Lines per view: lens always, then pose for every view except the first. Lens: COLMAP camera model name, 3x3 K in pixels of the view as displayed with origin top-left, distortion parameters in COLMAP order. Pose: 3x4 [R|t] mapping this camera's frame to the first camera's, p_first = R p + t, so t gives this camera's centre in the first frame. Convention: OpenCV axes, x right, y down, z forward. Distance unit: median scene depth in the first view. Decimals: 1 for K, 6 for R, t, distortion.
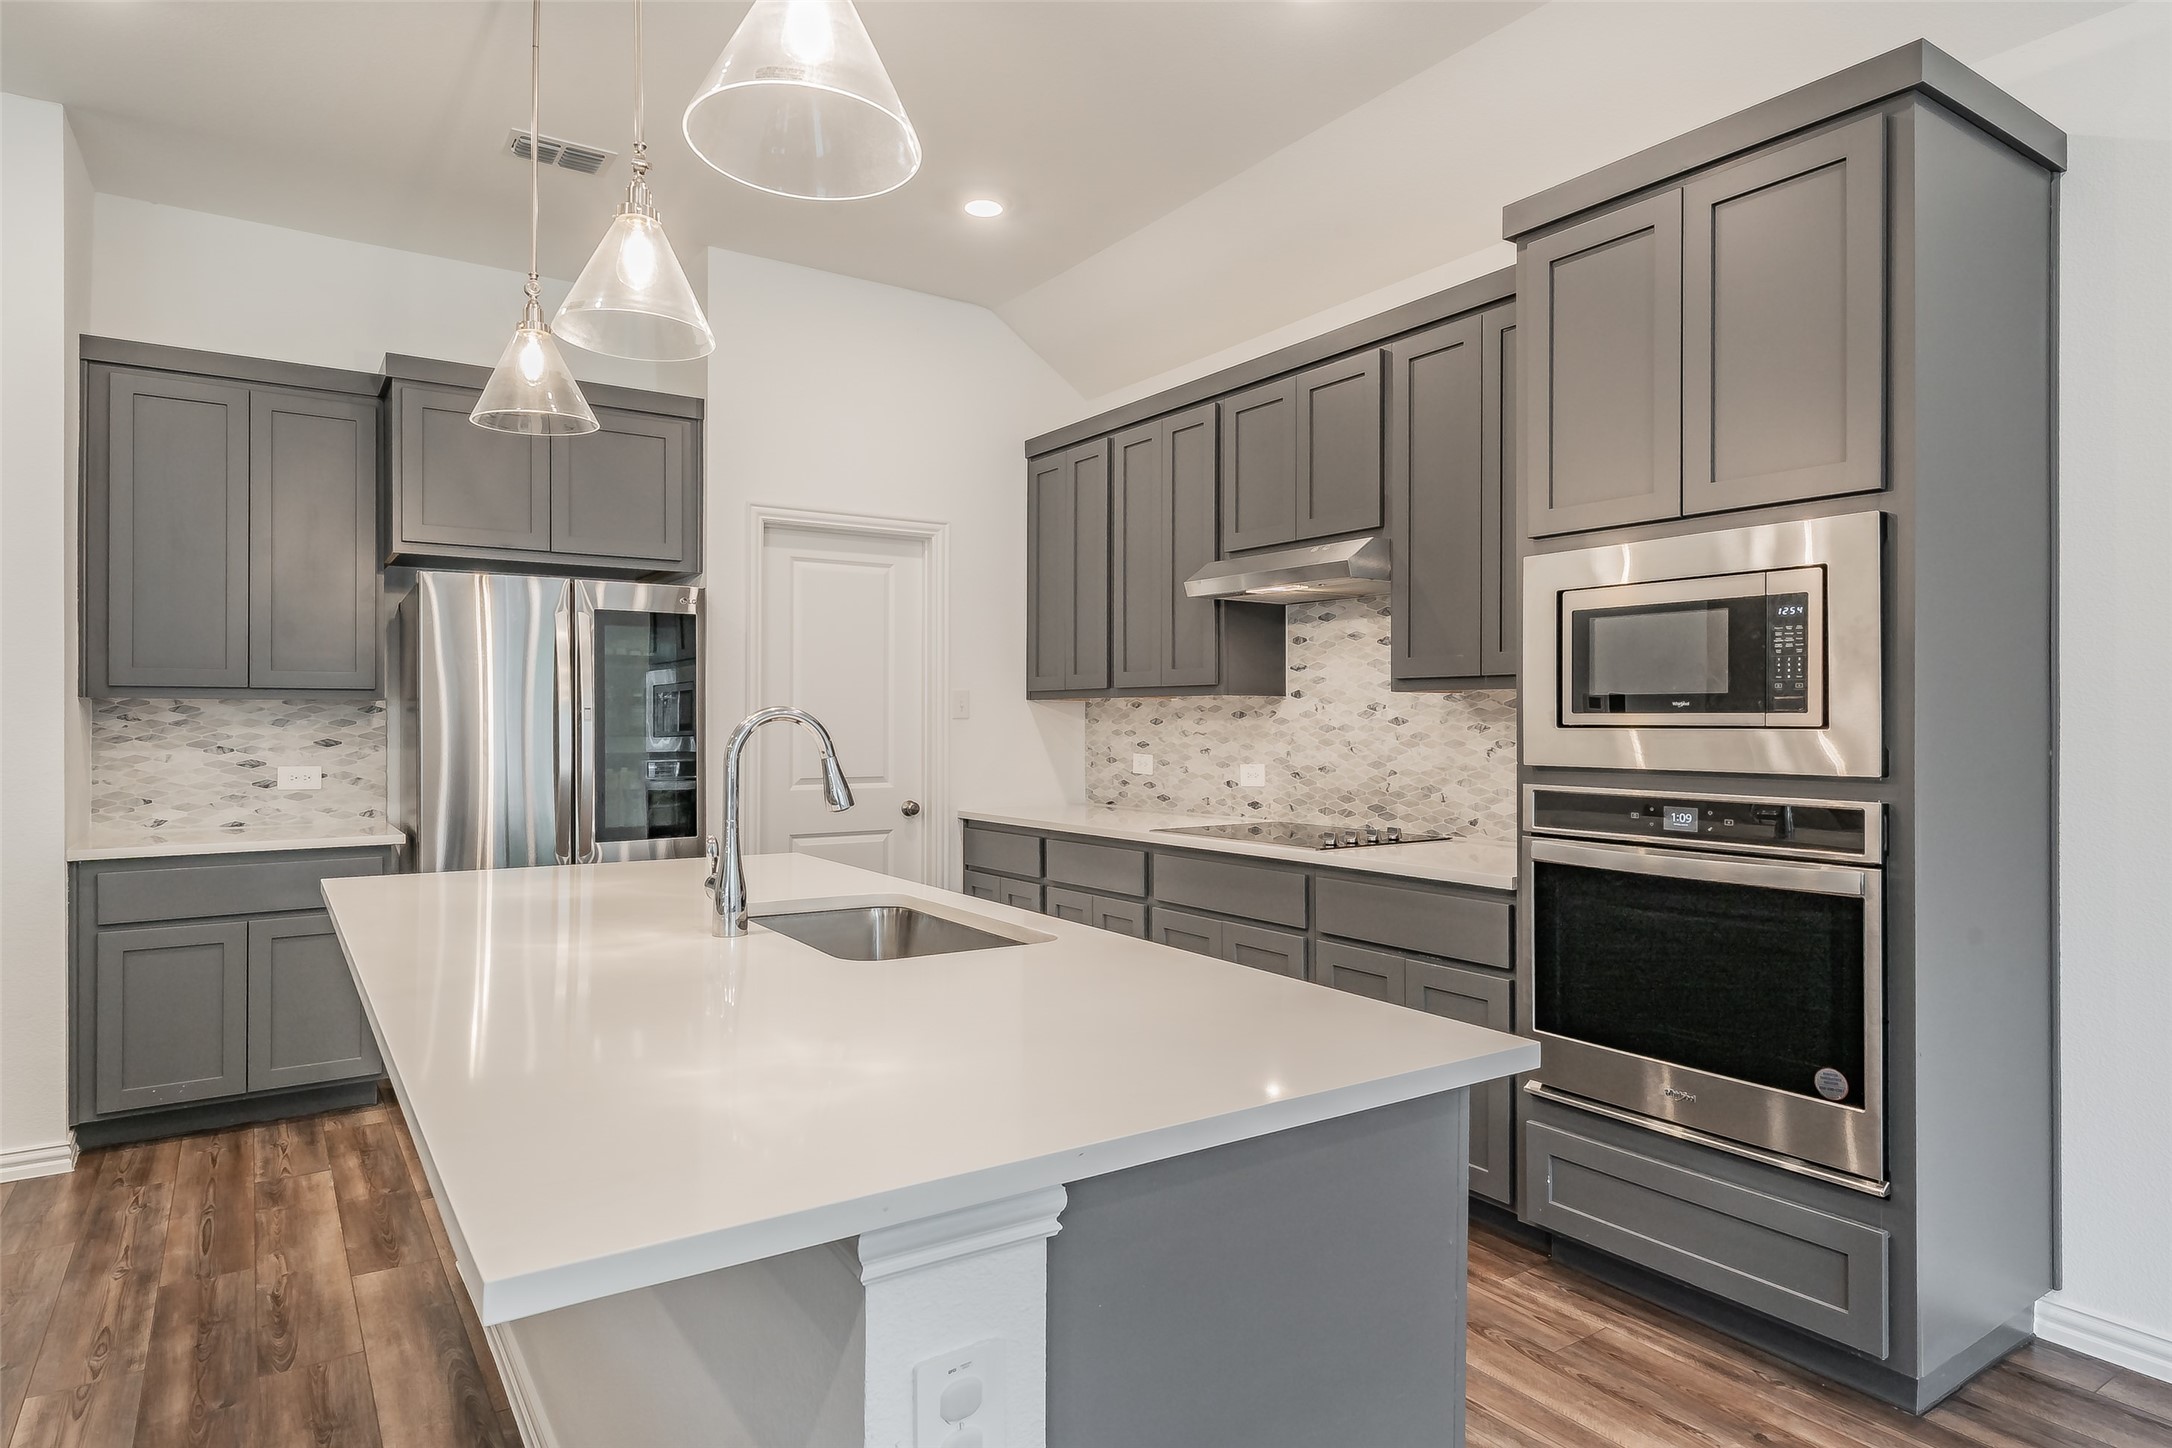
lens RADIAL K [[1224.8, 0, 1091.6], [0, 1224.8, 725.0], [0, 0, 1]] dist [0.007438, -0.002714]
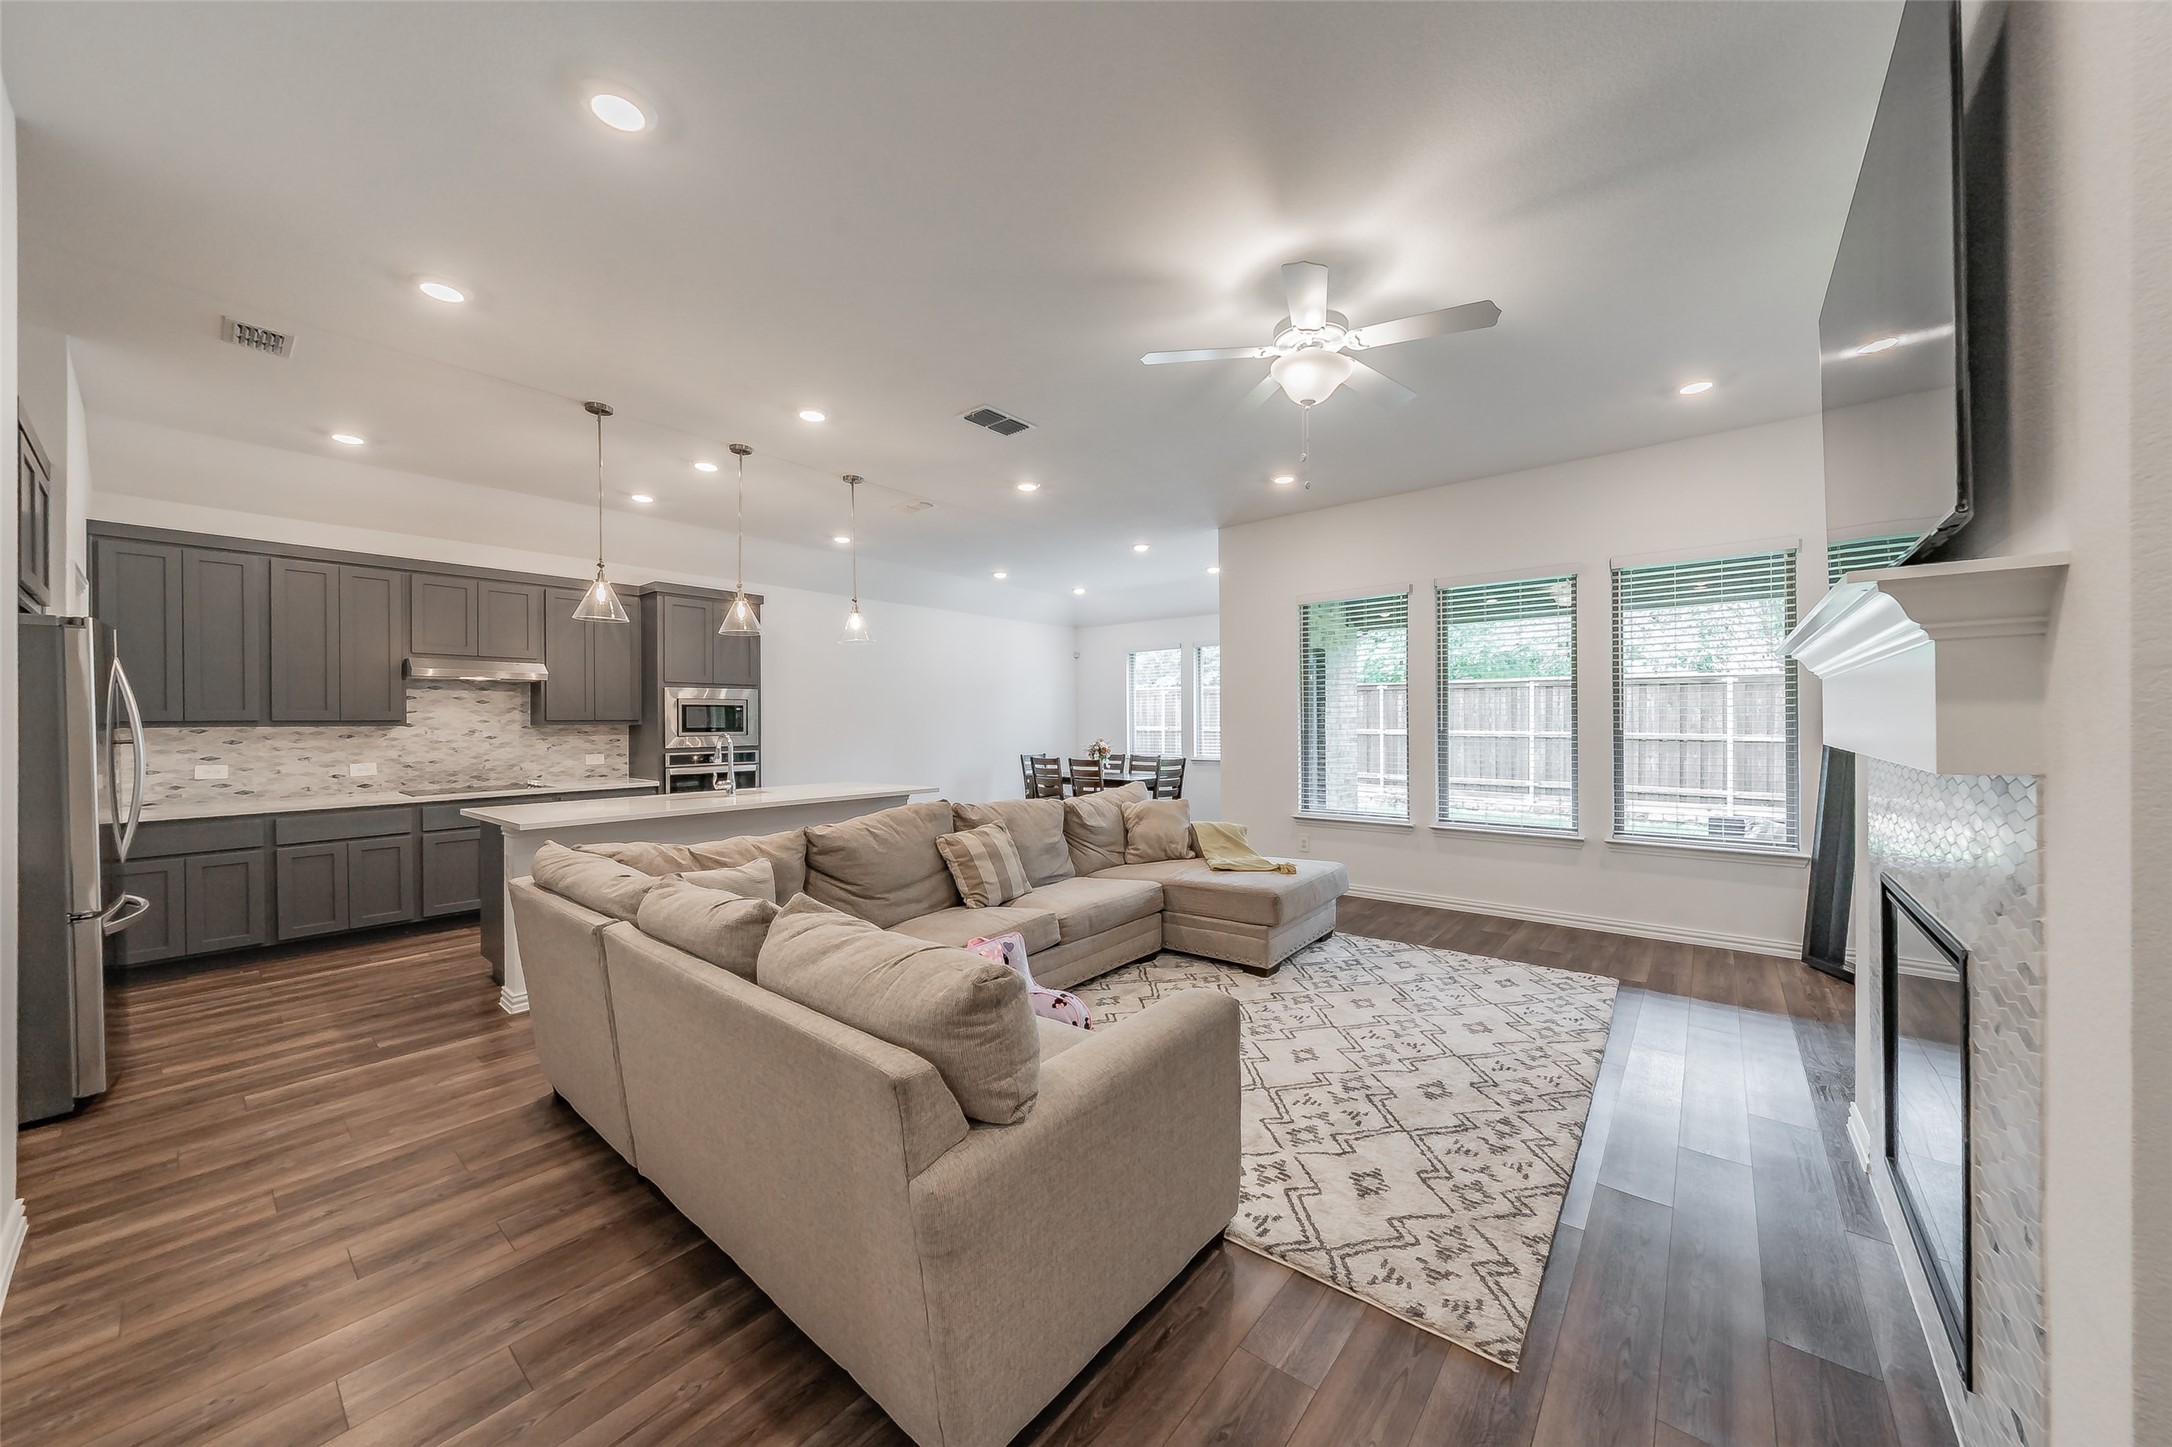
lens RADIAL K [[755.1, 0, 1066.7], [0, 755.1, 720.7], [0, 0, 1]] dist [-0.003744, 0.000799]
pose [[-0.243477, 0.004625, 0.969896, -1.575459], [0.014730, 0.999891, -0.001071, -0.019683], [-0.969795, 0.014026, -0.243519, 0.337271]]
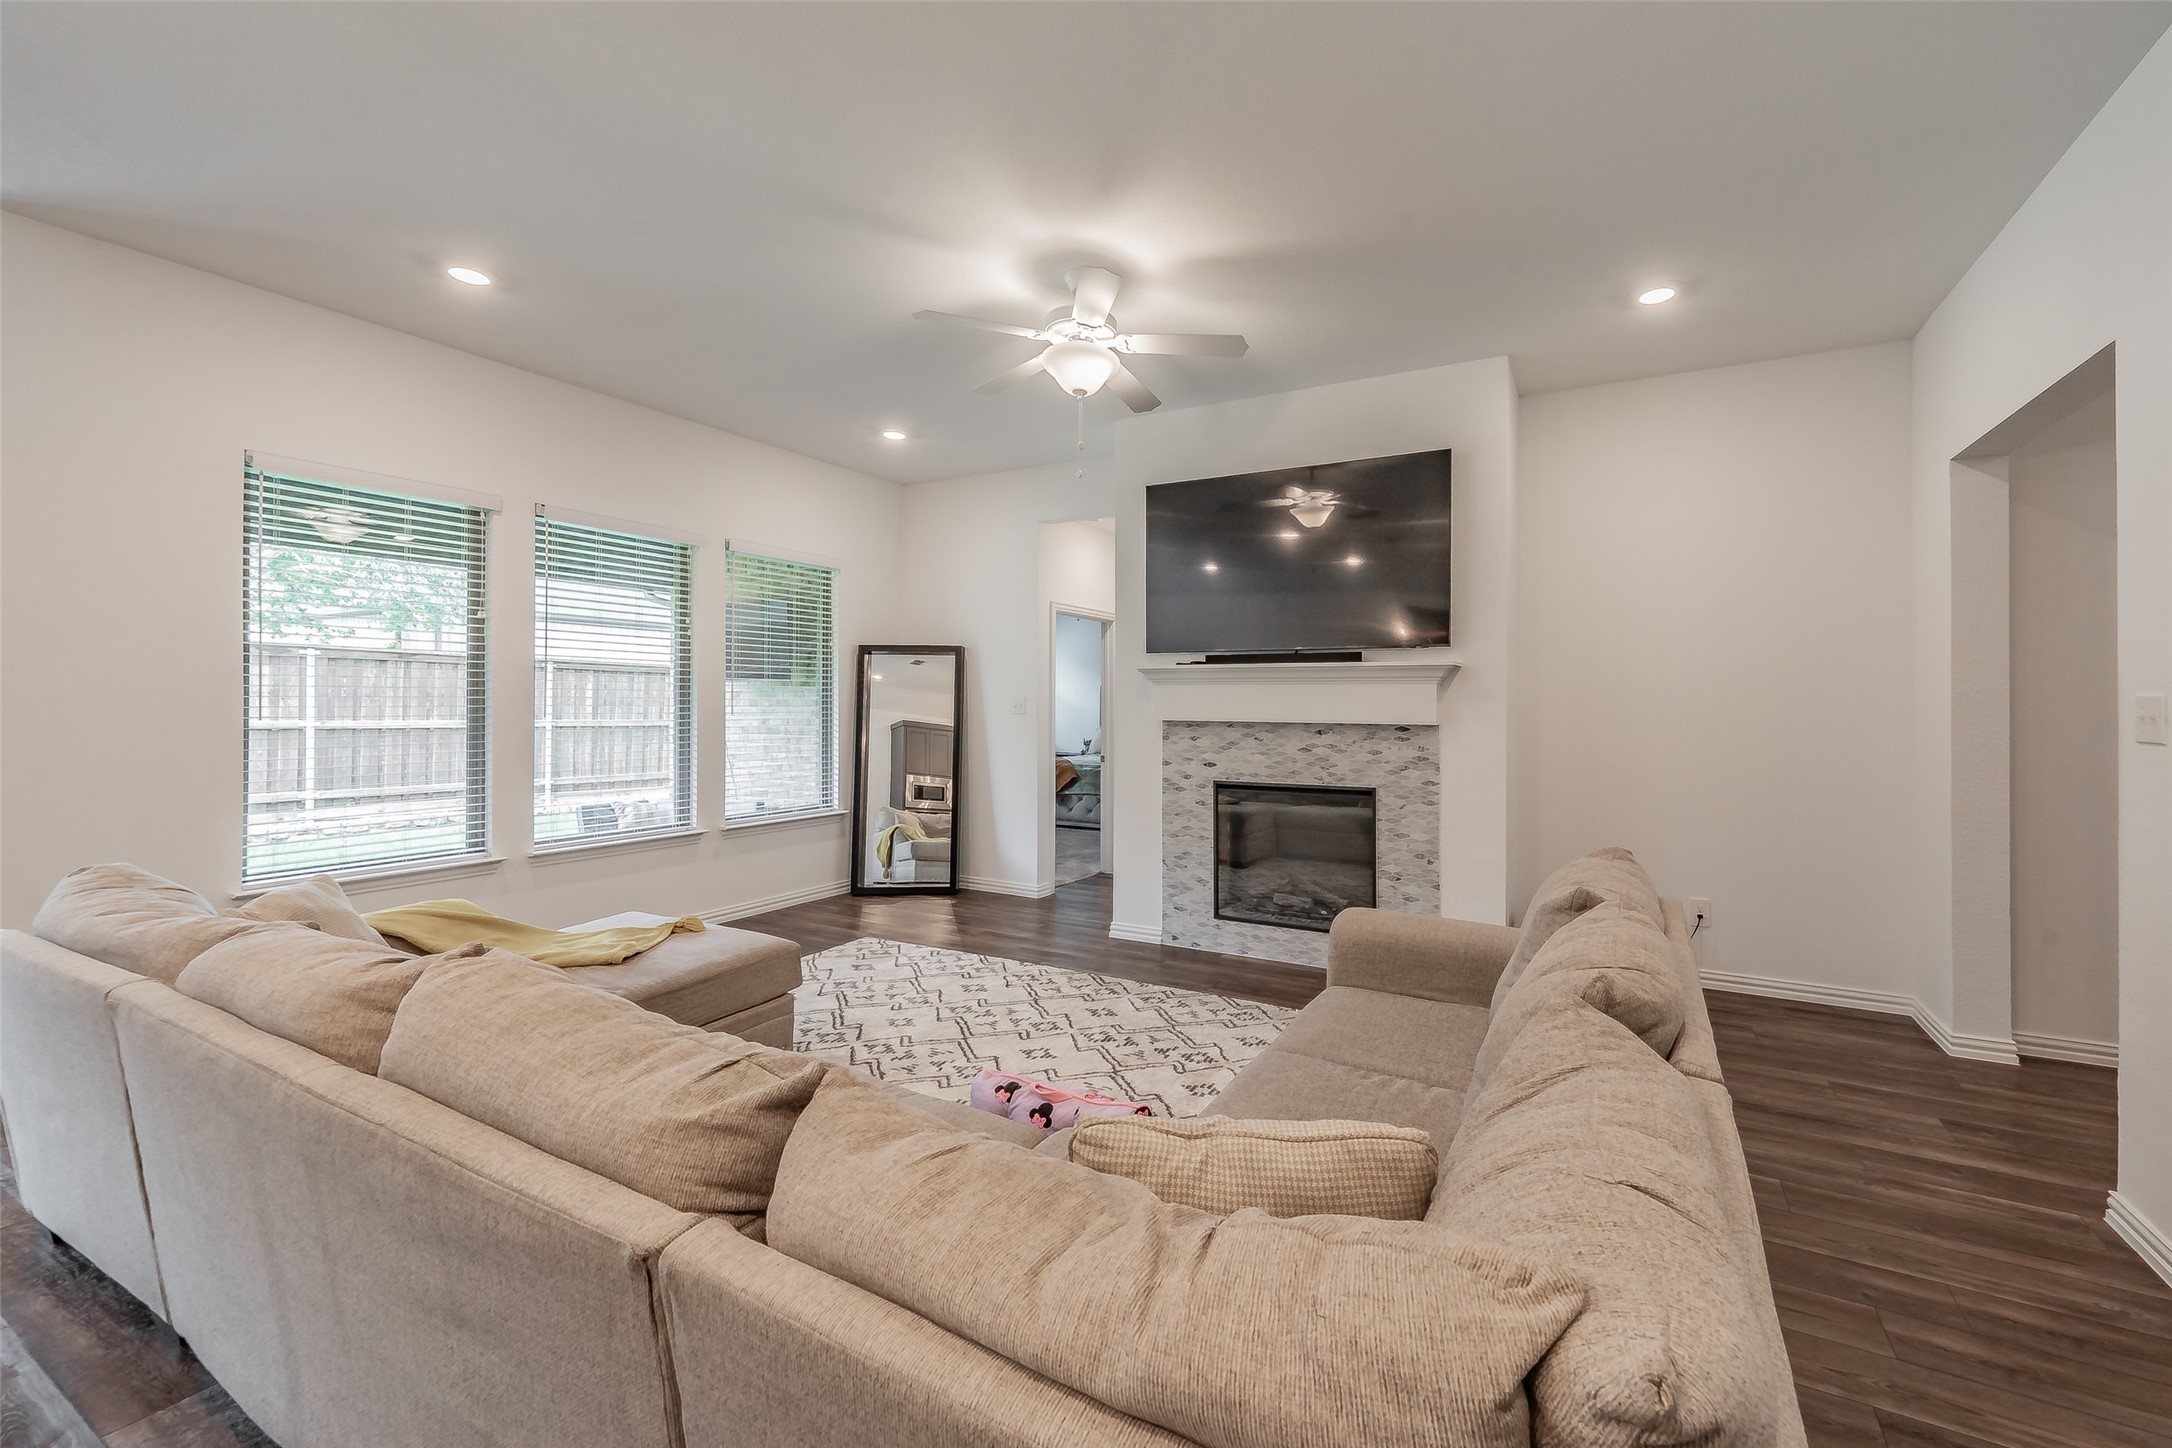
lens RADIAL K [[857.8, 0, 1174.6], [0, 857.8, 705.0], [0, 0, 1]] dist [-0.000060, 0.000311]
pose [[-0.874620, -0.007706, -0.484748, -0.524349], [-0.010576, 0.999939, 0.003187, -0.020014], [0.484694, 0.007914, -0.874648, 0.737190]]
